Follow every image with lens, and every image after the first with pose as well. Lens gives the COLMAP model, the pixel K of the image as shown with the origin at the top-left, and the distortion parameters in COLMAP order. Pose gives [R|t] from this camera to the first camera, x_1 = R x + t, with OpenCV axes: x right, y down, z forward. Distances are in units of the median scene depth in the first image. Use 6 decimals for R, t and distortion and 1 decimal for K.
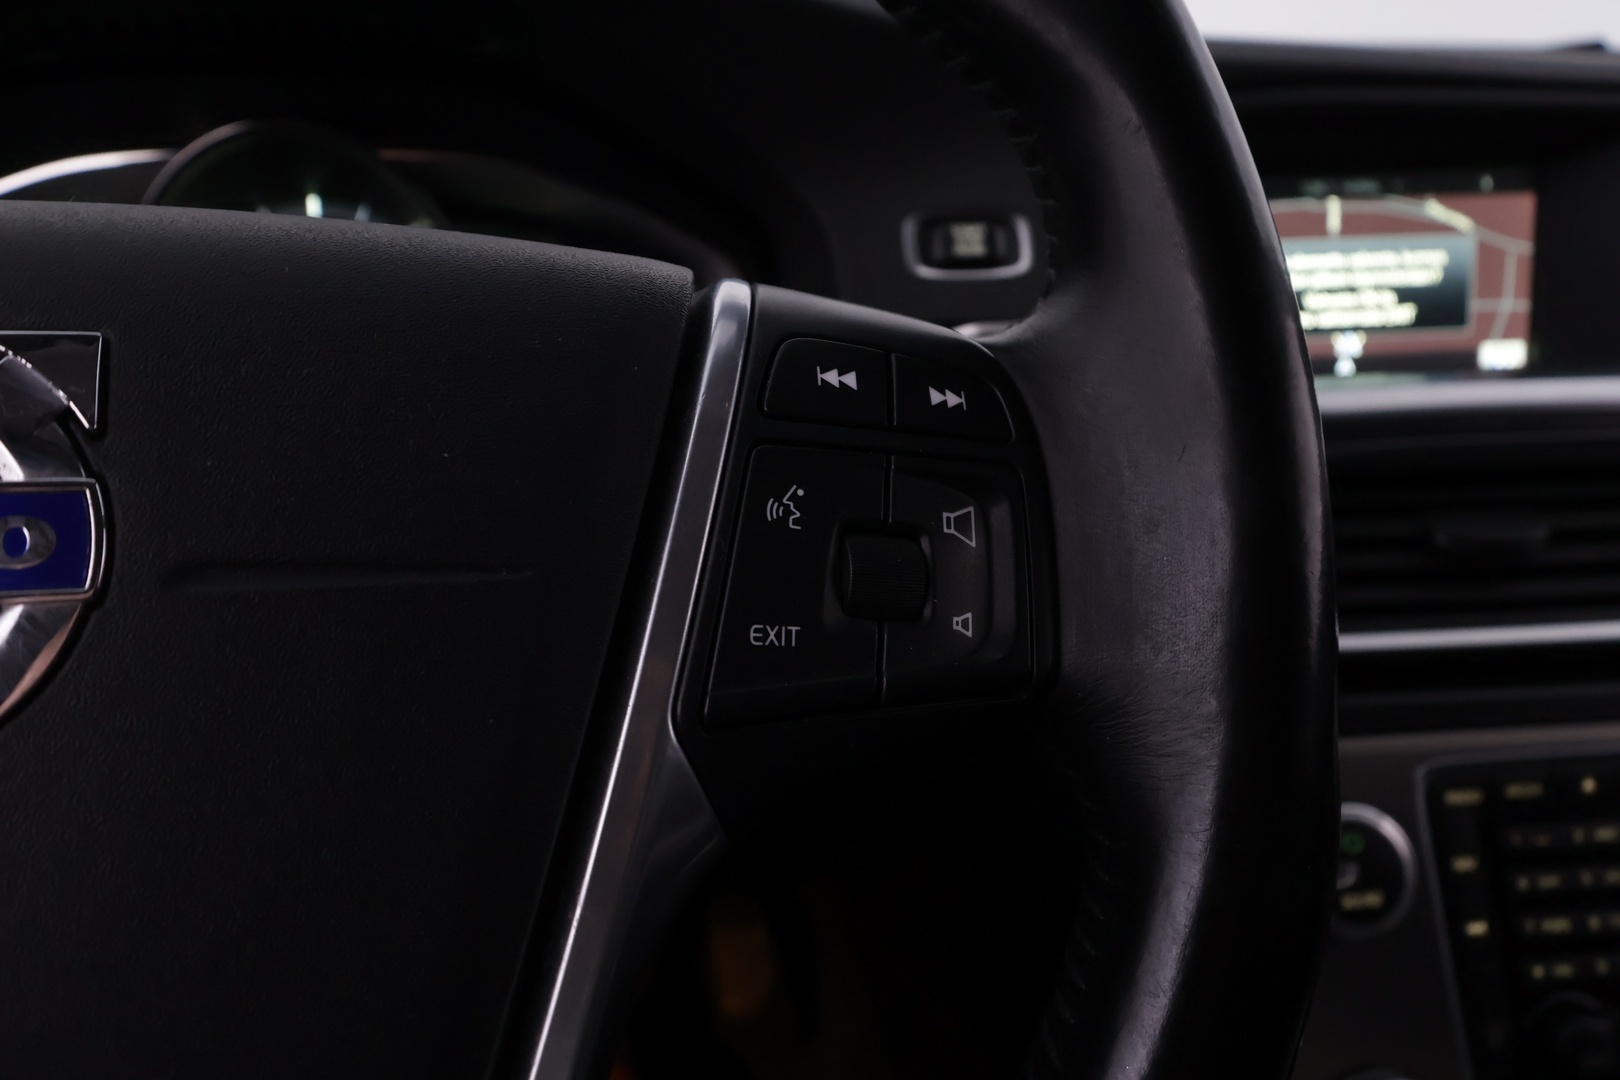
lens RADIAL K [[1234.3, 0, 810.0], [0, 1234.3, 540.0], [0, 0, 1]] dist [0.066765, -0.046574]
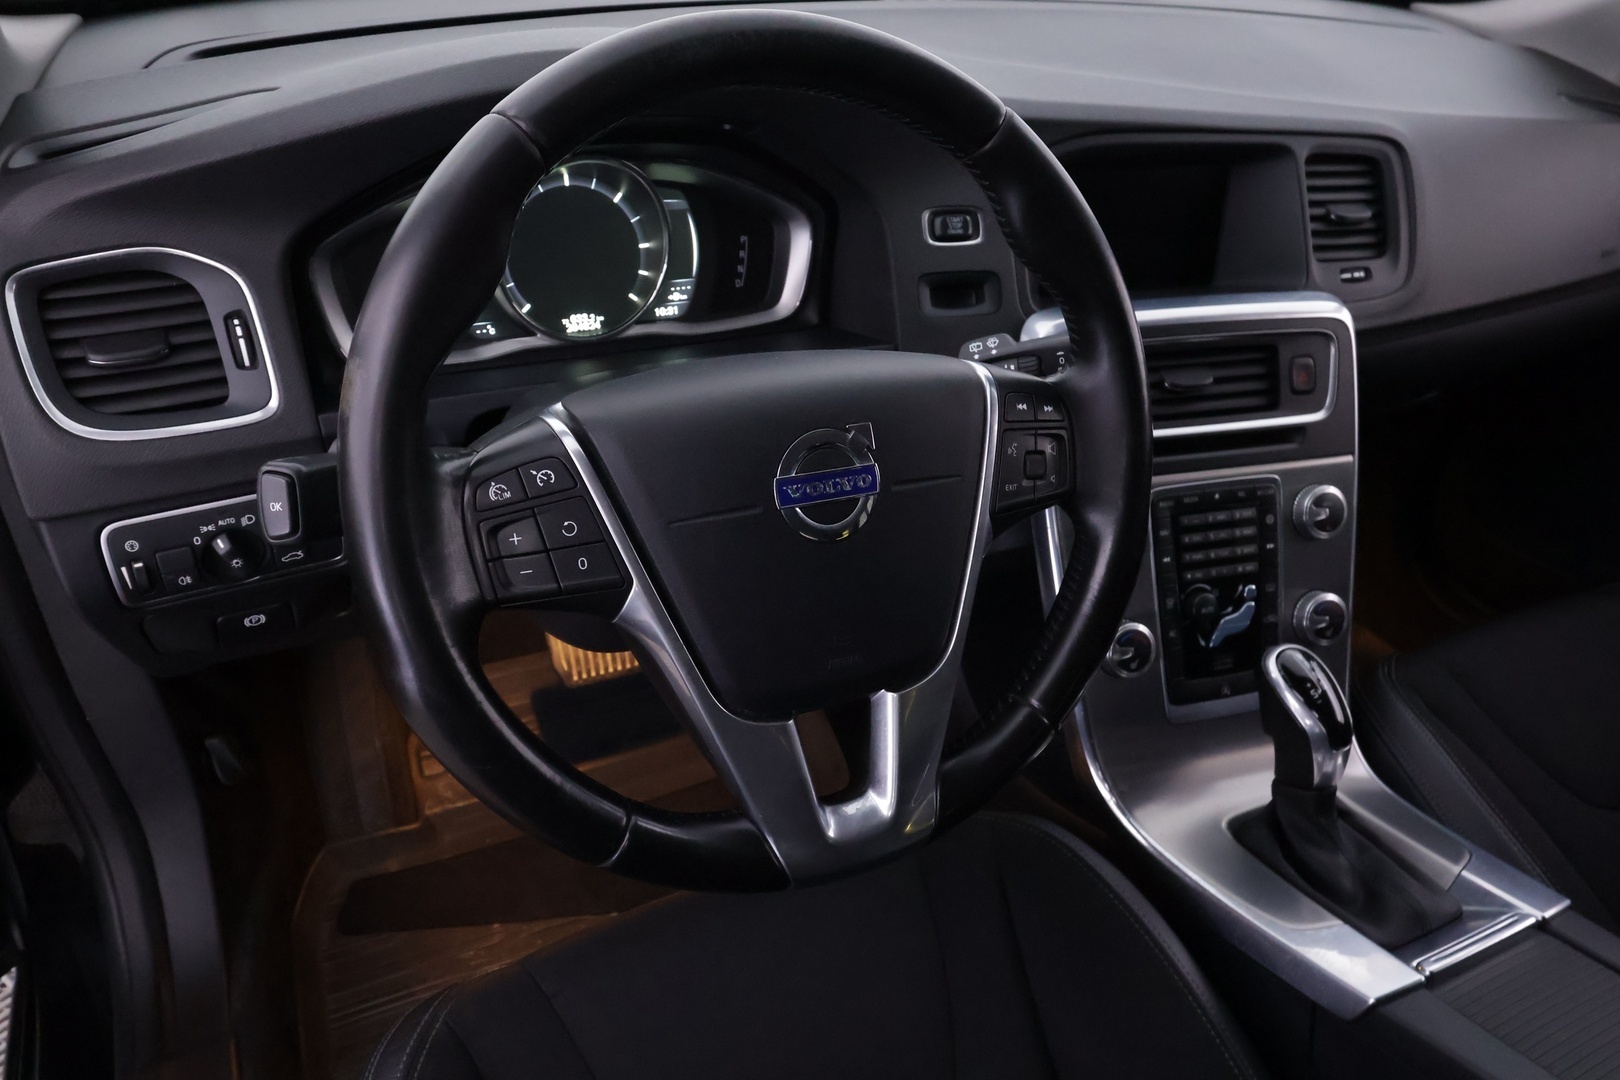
lens RADIAL K [[1234.3, 0, 810.0], [0, 1234.3, 540.0], [0, 0, 1]] dist [0.066765, -0.046574]
pose [[0.975005, -0.043774, 0.217829, -0.596497], [-0.012932, 0.967557, 0.252320, -0.288919], [-0.221807, -0.248830, 0.942807, -0.982405]]
